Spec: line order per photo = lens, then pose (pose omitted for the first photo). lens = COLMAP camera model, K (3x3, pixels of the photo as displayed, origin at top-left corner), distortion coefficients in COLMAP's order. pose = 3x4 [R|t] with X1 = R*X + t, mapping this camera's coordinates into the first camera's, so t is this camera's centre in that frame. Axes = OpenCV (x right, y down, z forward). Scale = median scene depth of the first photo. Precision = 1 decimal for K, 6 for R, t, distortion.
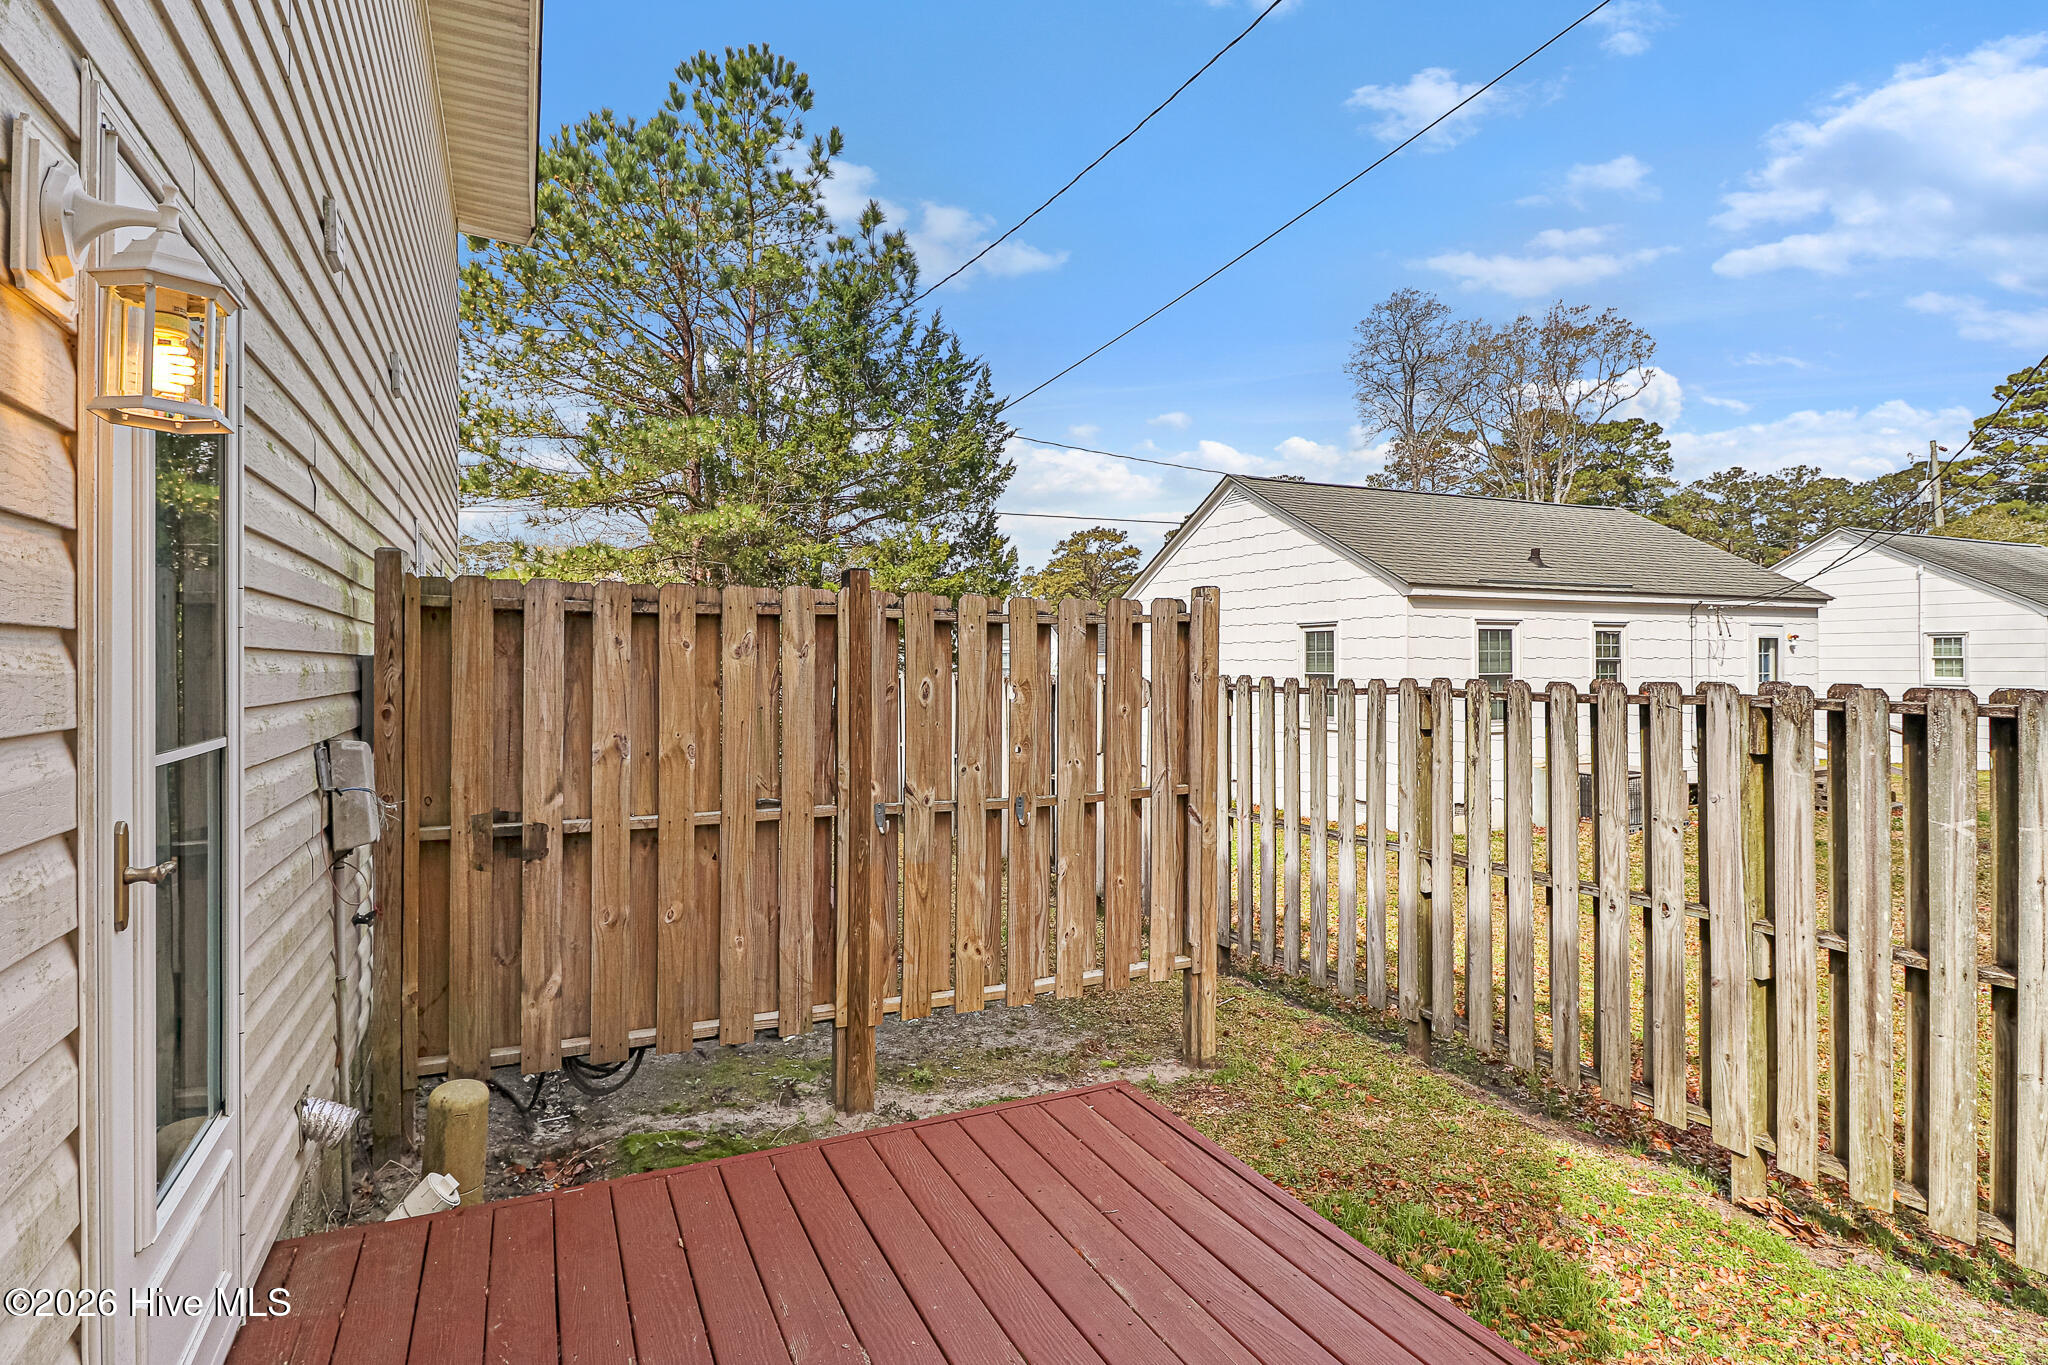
lens RADIAL K [[1133.3, 0, 1026.7], [0, 1133.3, 652.7], [0, 0, 1]] dist [-0.003810, 0.000445]
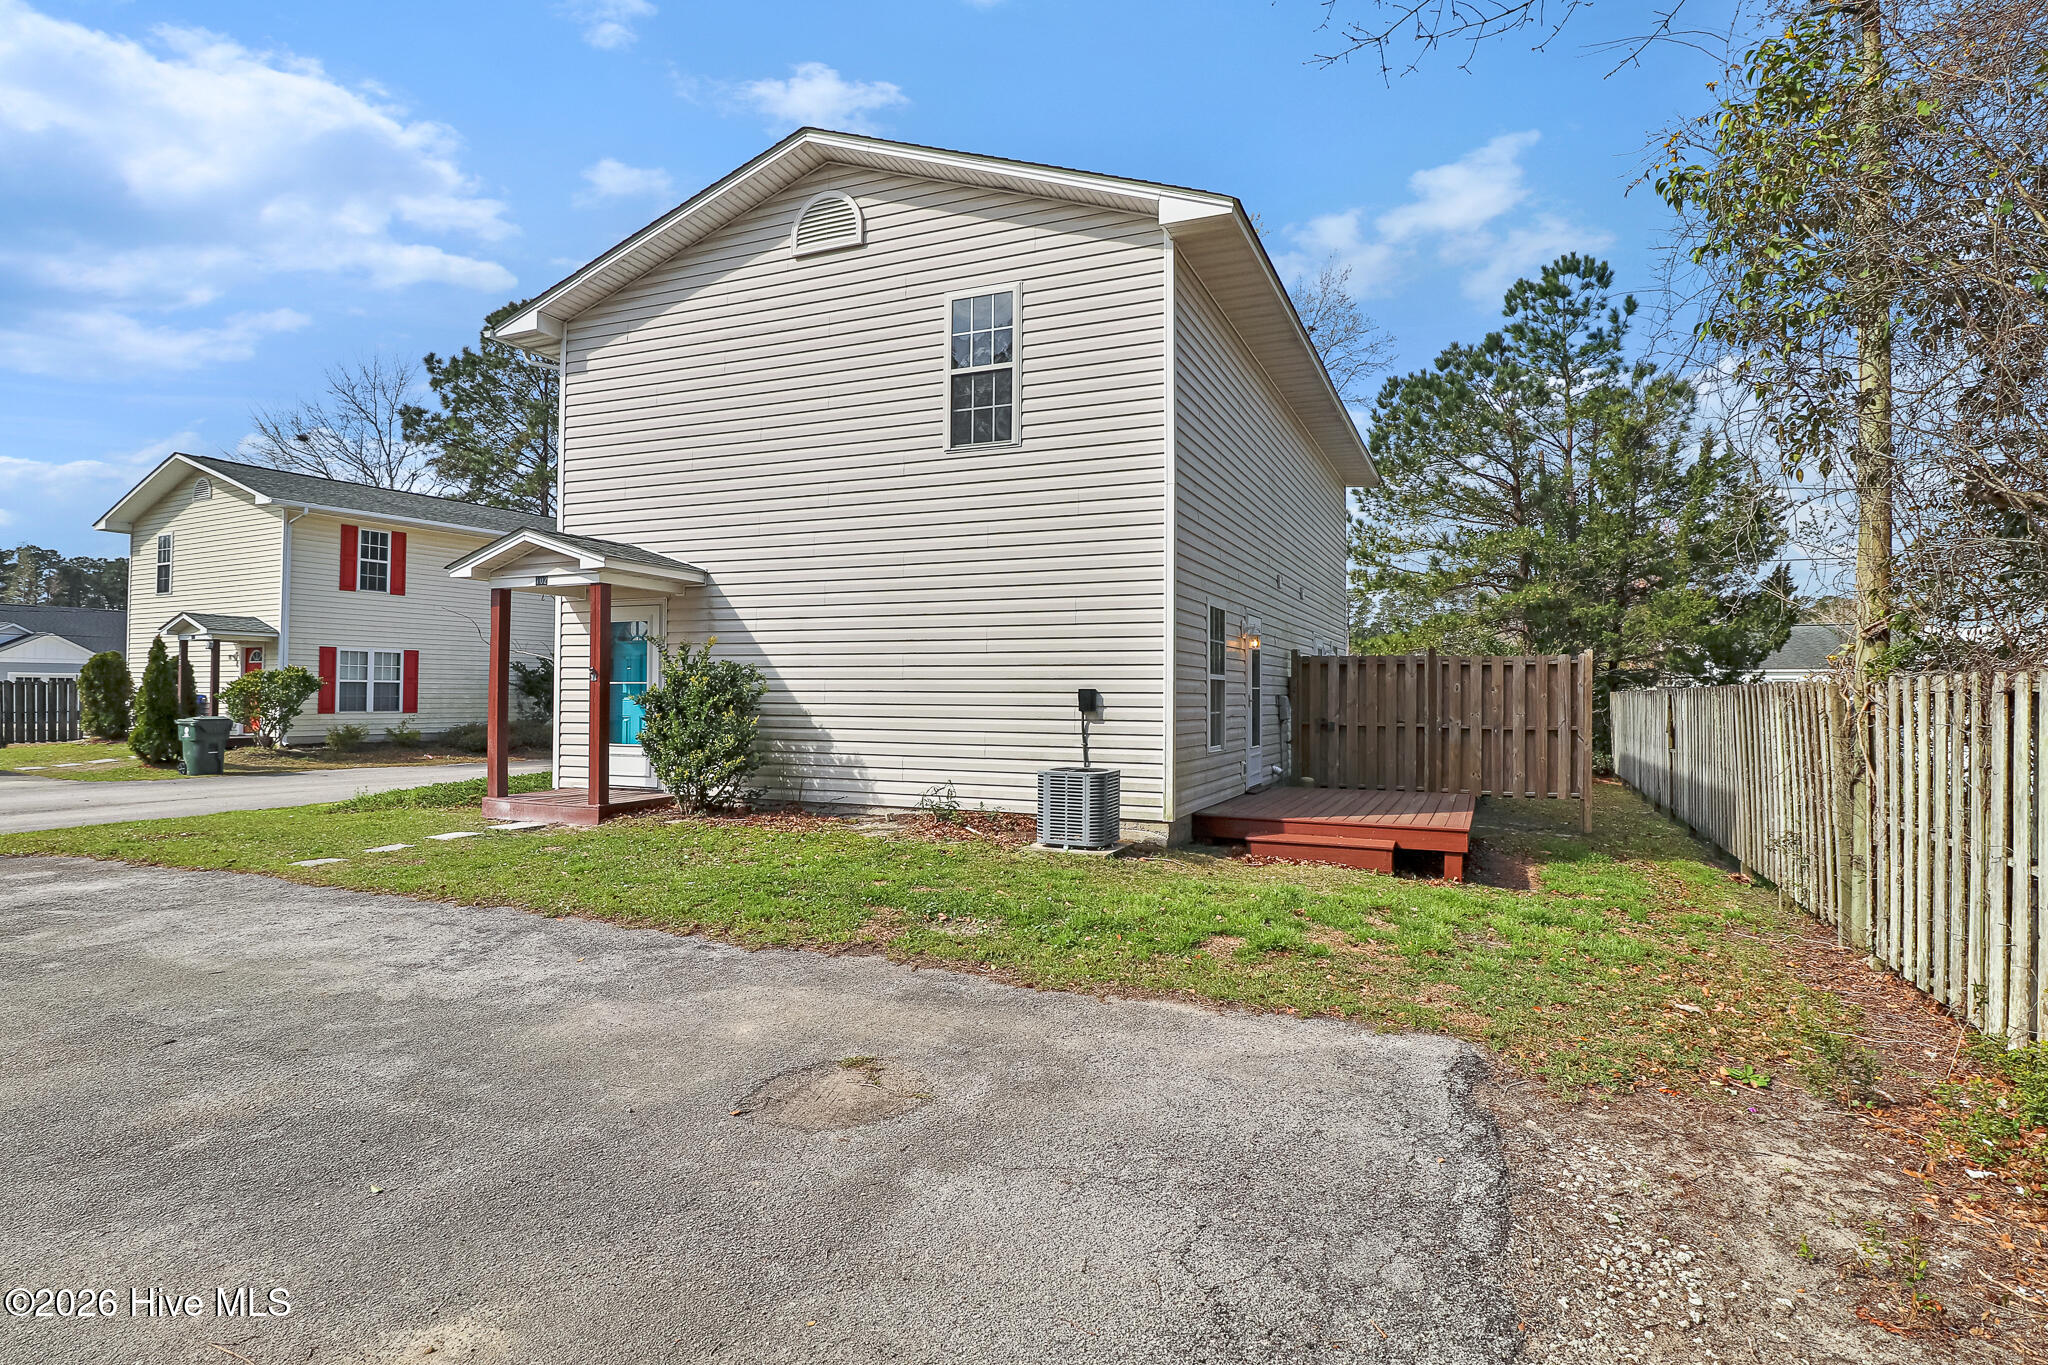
lens RADIAL K [[1078.2, 0, 1003.7], [0, 1078.2, 647.2], [0, 0, 1]] dist [-0.000604, -0.006147]
pose [[0.660297, -0.027869, -0.750487, 0.321344], [0.001650, 0.999363, -0.035659, 0.006453], [0.751003, 0.022307, 0.659922, -0.453967]]
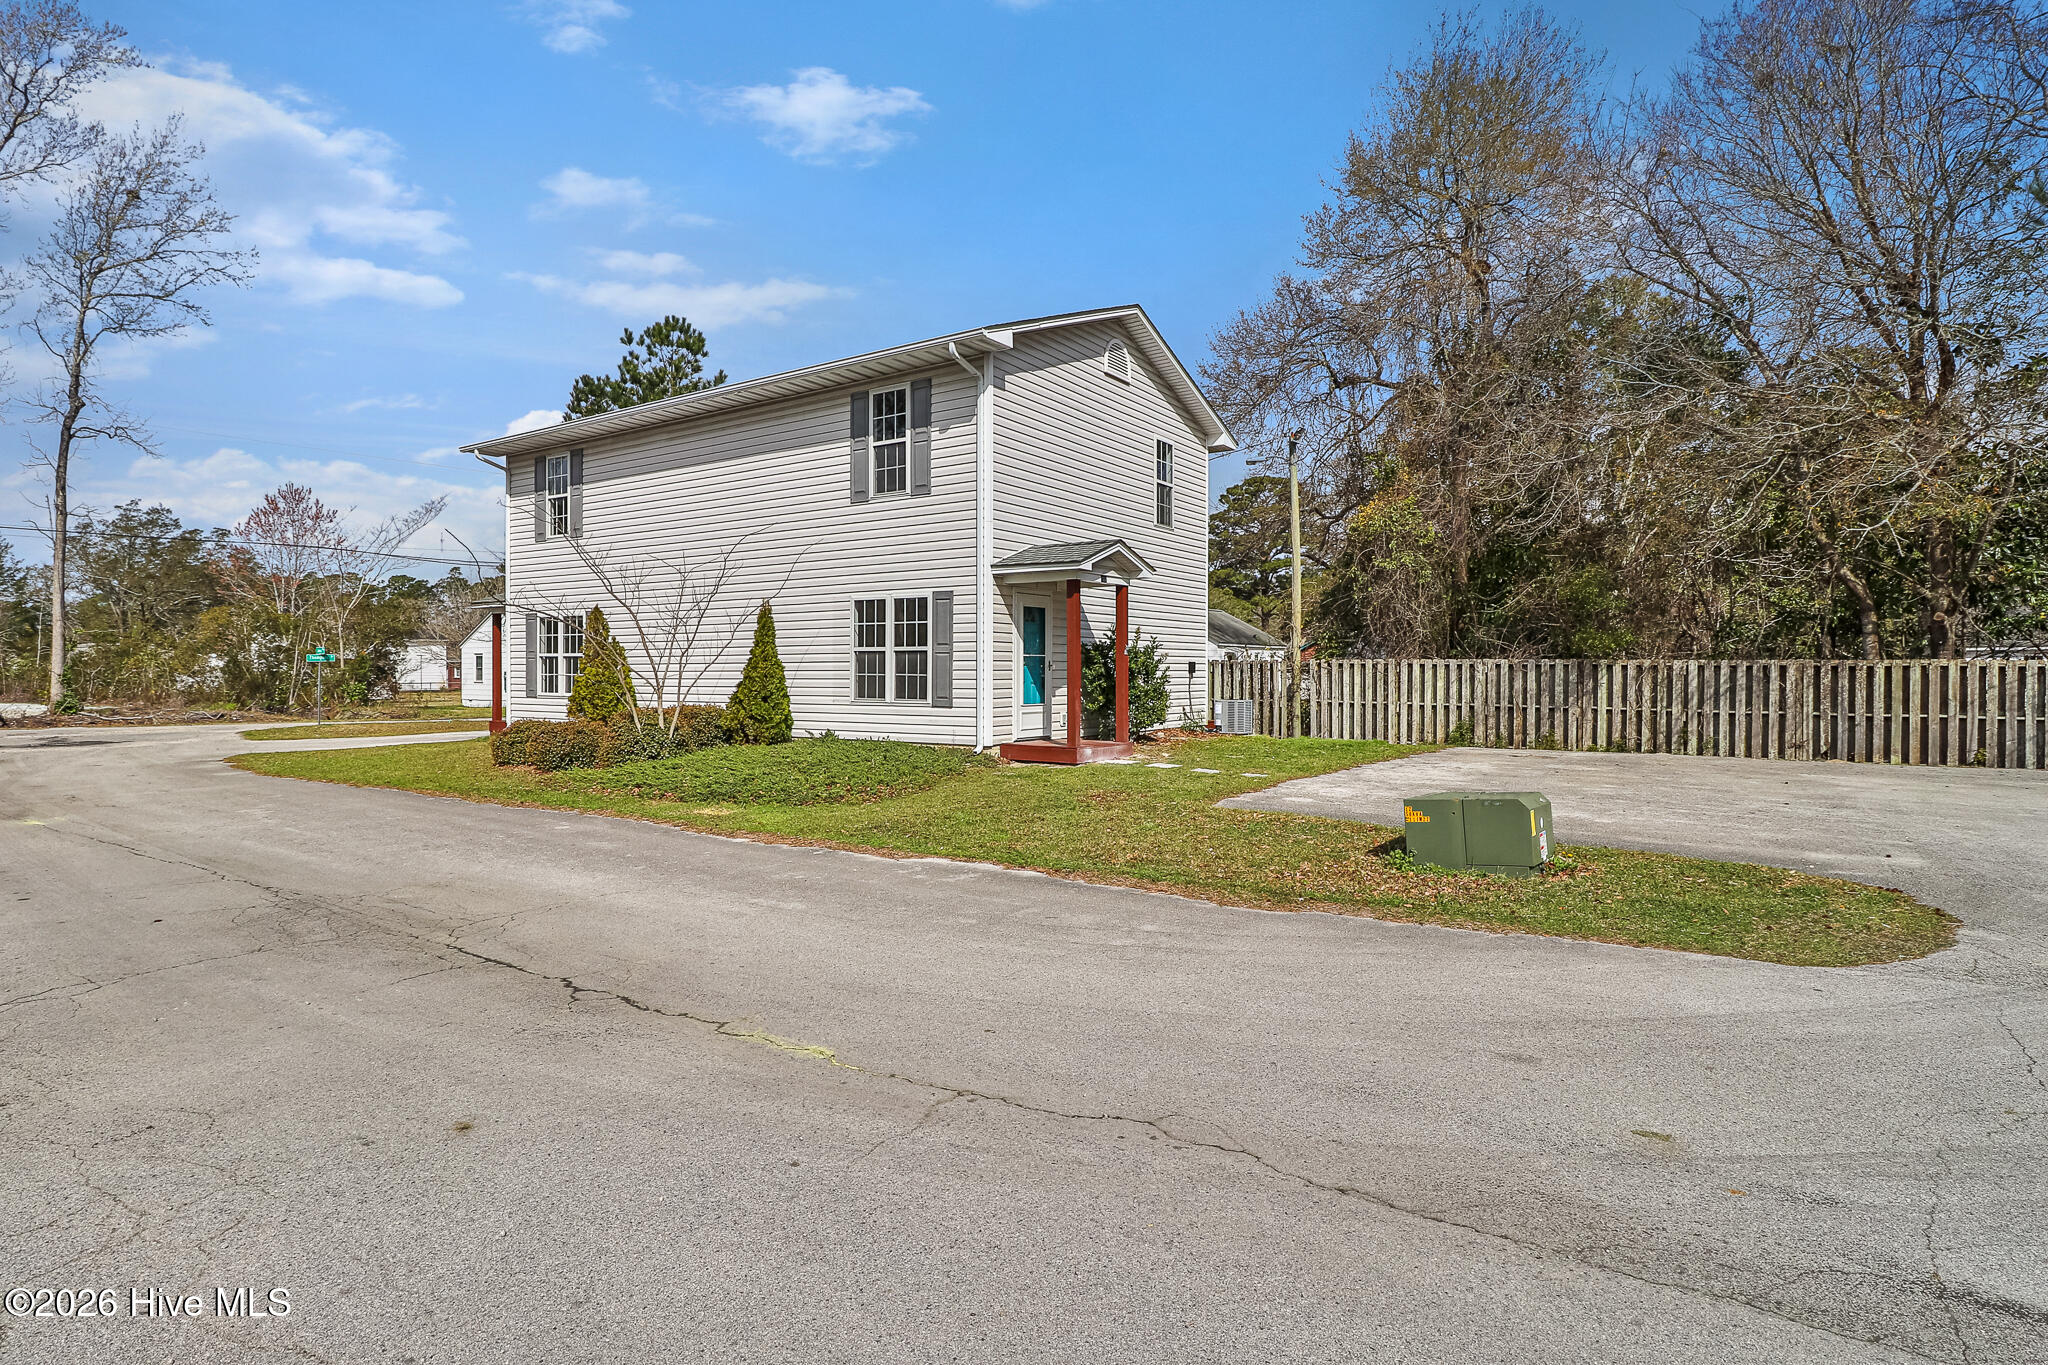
lens RADIAL K [[1078.2, 0, 1004.1], [0, 1078.2, 663.8], [0, 0, 1]] dist [-0.000604, -0.006147]
pose [[0.857722, 0.008600, 0.514041, -0.682562], [-0.014546, 0.999866, 0.007543, 0.004922], [-0.513907, -0.013947, 0.857732, -0.861636]]
